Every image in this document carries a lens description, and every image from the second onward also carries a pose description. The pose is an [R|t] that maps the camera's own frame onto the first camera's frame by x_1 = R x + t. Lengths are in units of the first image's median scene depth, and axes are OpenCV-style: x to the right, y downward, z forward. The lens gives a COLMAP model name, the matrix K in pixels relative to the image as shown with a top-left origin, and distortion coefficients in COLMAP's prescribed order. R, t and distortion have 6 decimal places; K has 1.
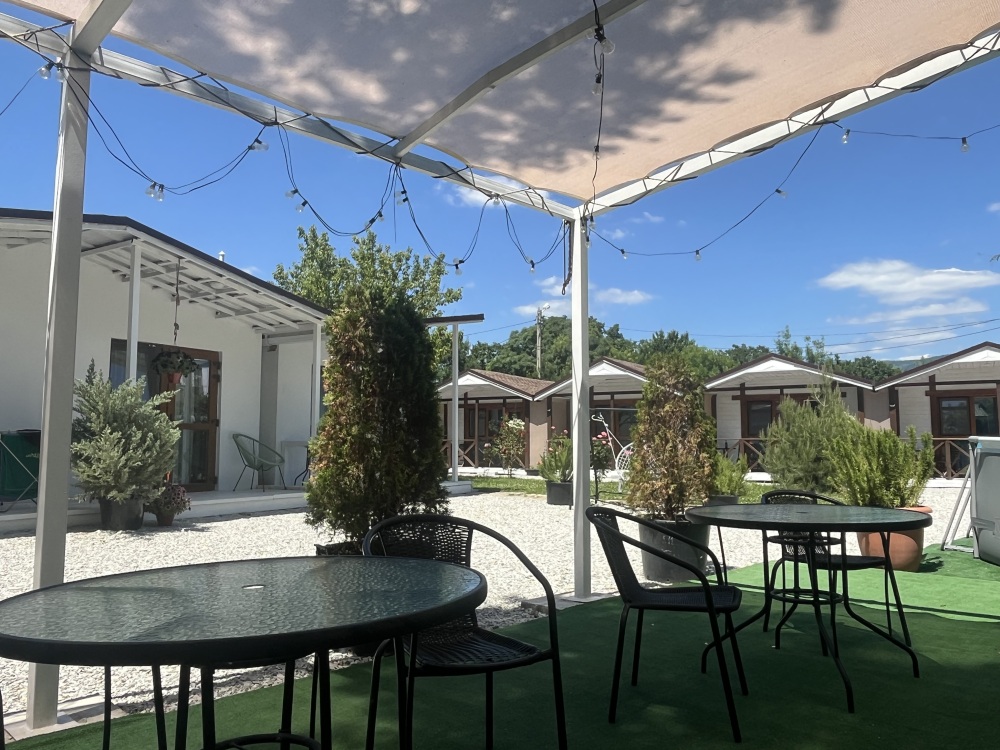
lens RADIAL K [[754.5, 0, 511.8], [0, 754.5, 376.3], [0, 0, 1]] dist [-0.003708, -0.002559]
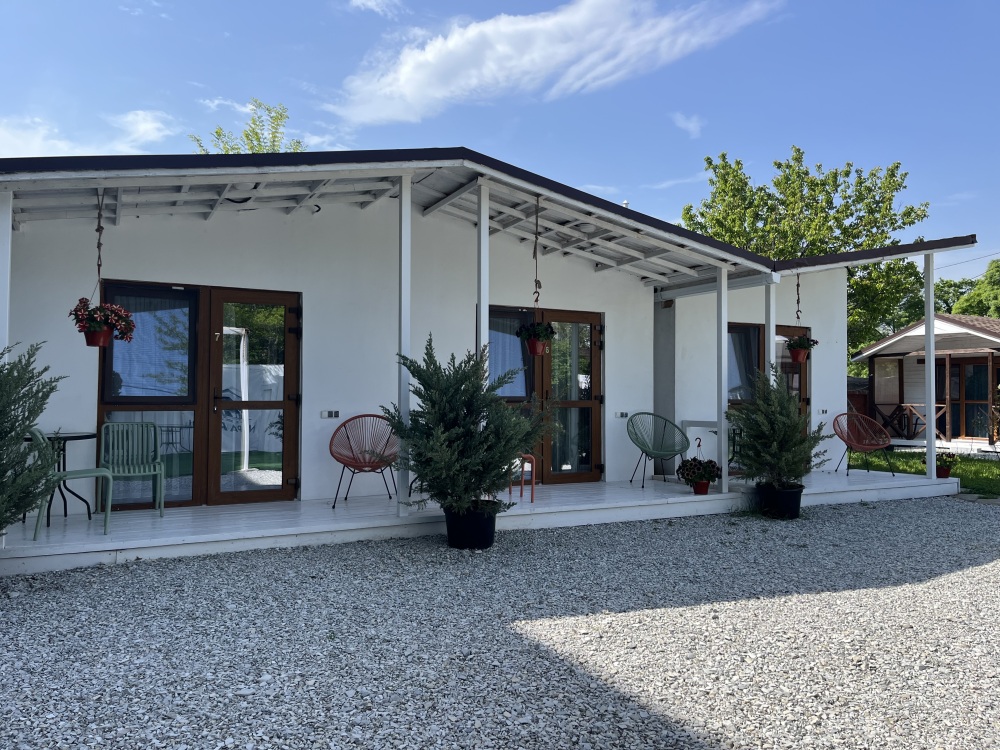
lens RADIAL K [[767.6, 0, 533.2], [0, 767.6, 377.1], [0, 0, 1]] dist [0.037607, -0.001908]
pose [[0.866726, -0.009618, -0.498691, -0.040501], [0.042123, 0.997654, 0.053969, -0.010909], [0.497002, -0.067783, 0.865098, 0.246544]]
